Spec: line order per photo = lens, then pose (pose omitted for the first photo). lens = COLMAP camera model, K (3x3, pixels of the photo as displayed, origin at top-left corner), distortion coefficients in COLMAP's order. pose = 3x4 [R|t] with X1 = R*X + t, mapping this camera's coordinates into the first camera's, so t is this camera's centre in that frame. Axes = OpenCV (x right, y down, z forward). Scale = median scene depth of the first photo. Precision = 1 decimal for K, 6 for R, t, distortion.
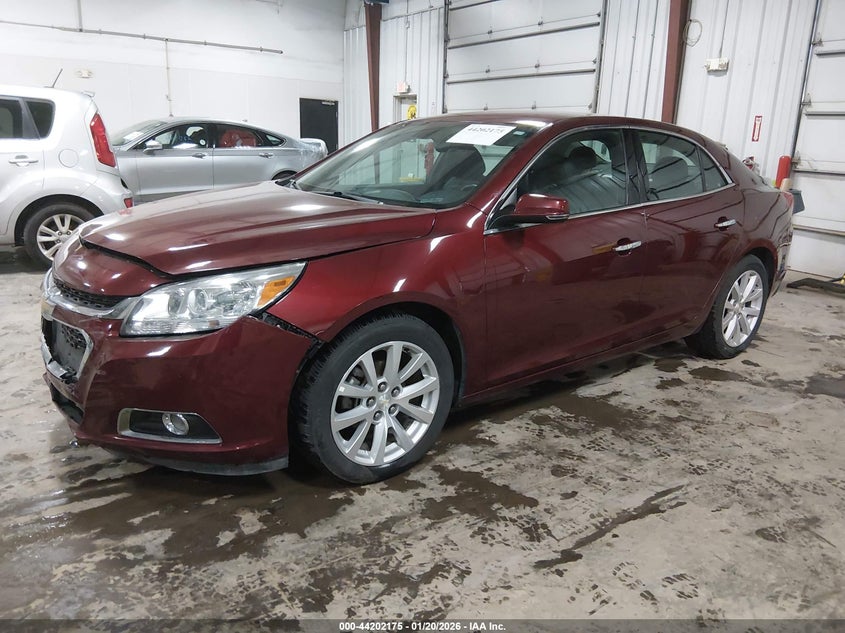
lens RADIAL K [[635.9, 0, 424.6], [0, 635.9, 313.9], [0, 0, 1]] dist [0.091567, -0.161118]
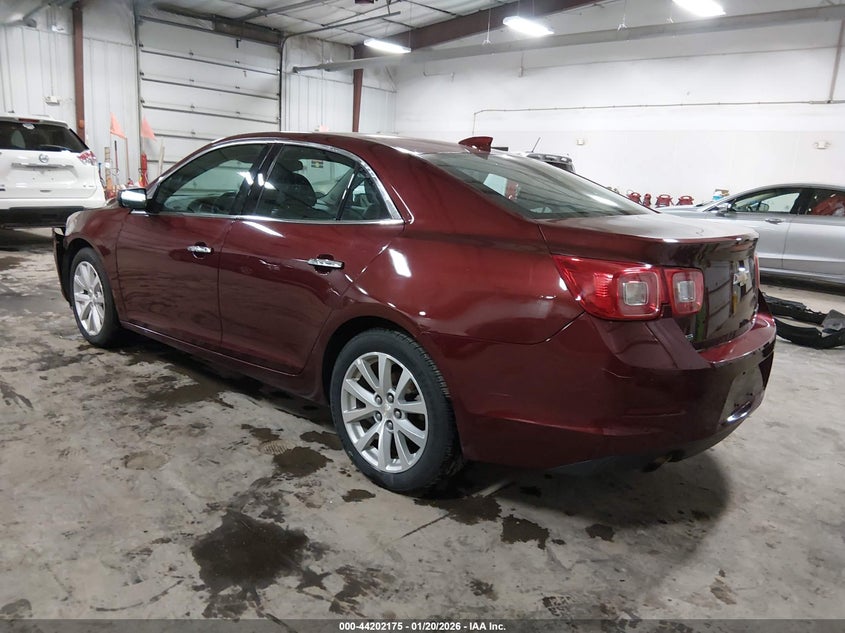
lens RADIAL K [[635.9, 0, 424.6], [0, 635.9, 313.9], [0, 0, 1]] dist [0.091567, -0.161118]
pose [[0.181635, 0.177244, -0.967261, 1.316114], [-0.303488, 0.945710, 0.116306, -0.222131], [0.935363, 0.272427, 0.225566, 1.048552]]
